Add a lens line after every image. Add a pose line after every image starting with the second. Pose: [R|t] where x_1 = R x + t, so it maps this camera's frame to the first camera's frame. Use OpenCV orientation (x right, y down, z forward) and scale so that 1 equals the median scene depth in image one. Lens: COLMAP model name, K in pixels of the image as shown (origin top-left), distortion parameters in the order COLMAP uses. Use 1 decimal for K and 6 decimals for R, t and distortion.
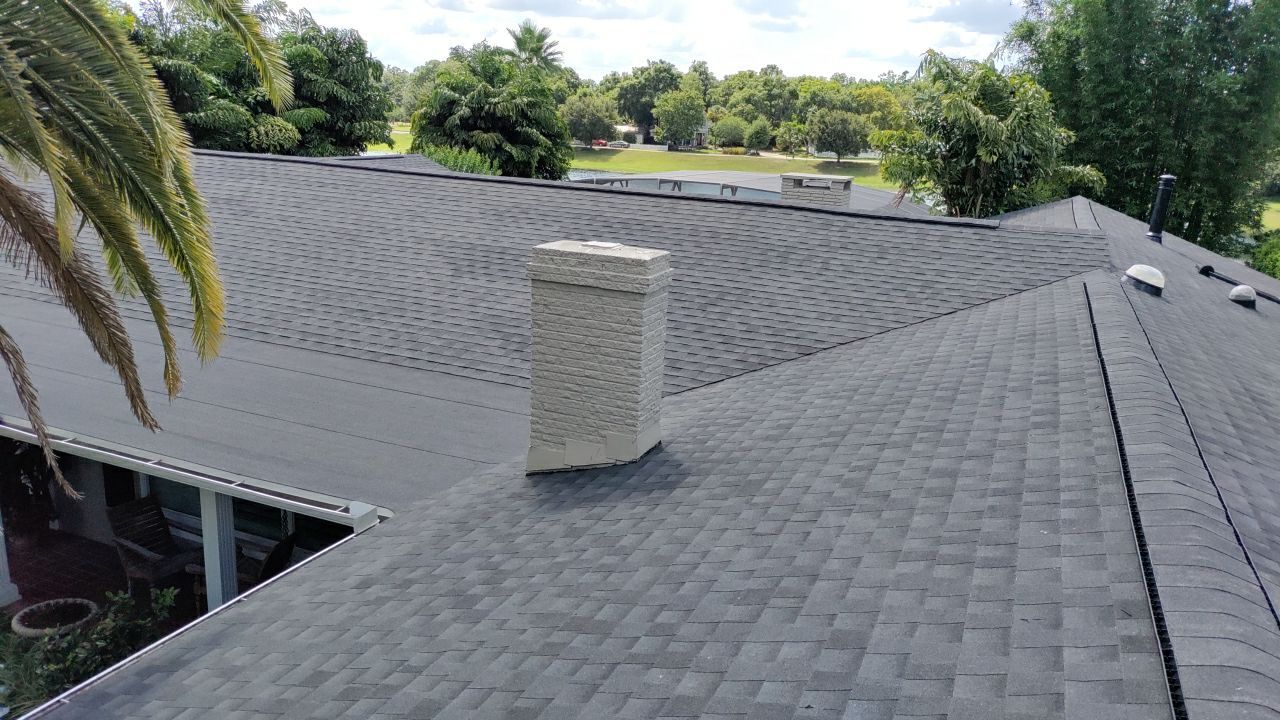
lens RADIAL K [[941.5, 0, 640.0], [0, 941.5, 360.0], [0, 0, 1]] dist [0.056208, -0.063733]
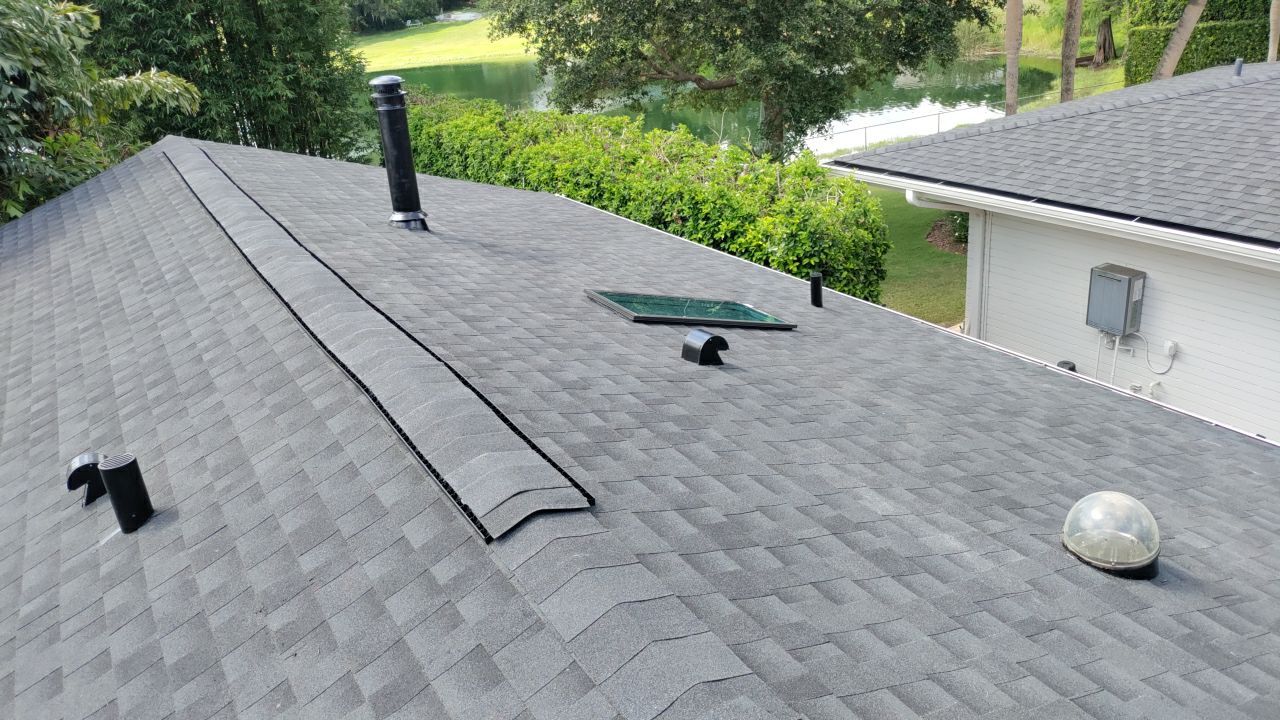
lens RADIAL K [[958.6, 0, 639.3], [0, 958.6, 374.5], [0, 0, 1]] dist [0.004841, -0.010372]
pose [[0.566704, -0.439385, 0.696985, 1.164663], [0.326127, 0.896469, 0.299974, -0.771473], [-0.756629, 0.057309, 0.651328, 2.923261]]
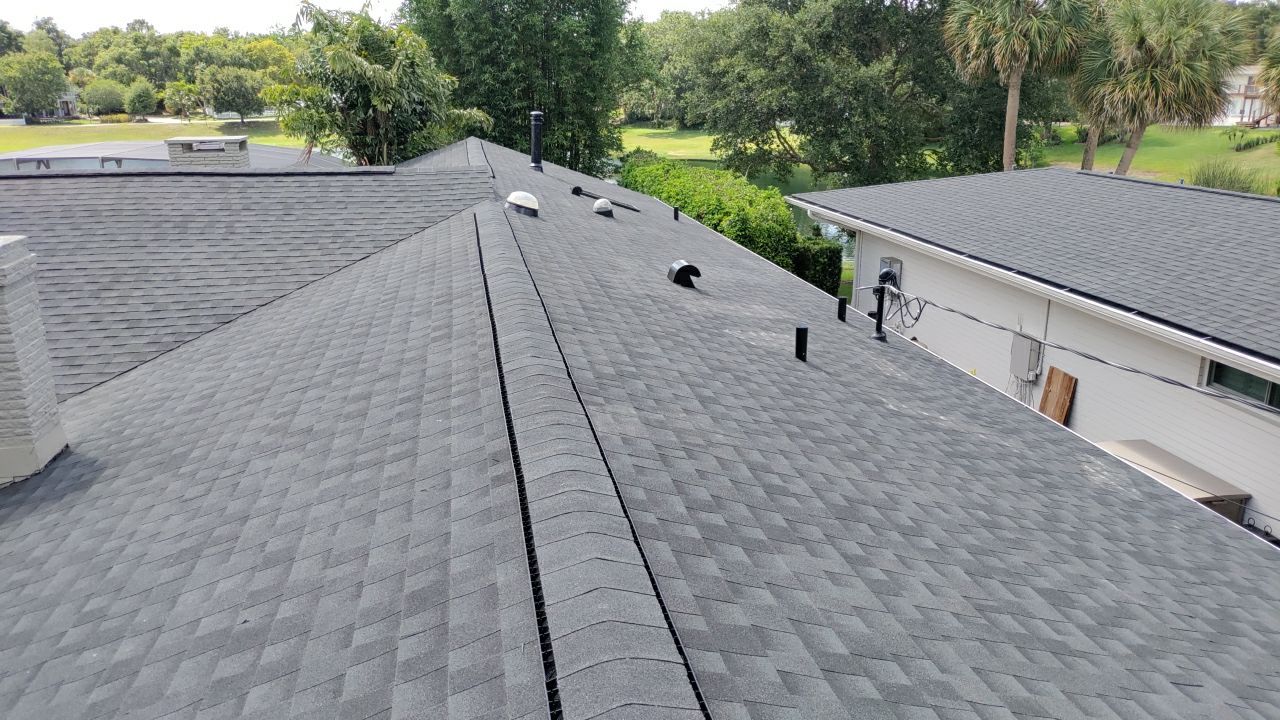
lens RADIAL K [[942.9, 0, 640.0], [0, 942.9, 360.0], [0, 0, 1]] dist [0.034672, -0.043029]
pose [[0.826749, -0.212836, 0.520756, 0.021015], [0.187950, 0.976981, 0.100909, 0.020287], [-0.530246, 0.014450, 0.847721, -0.071804]]
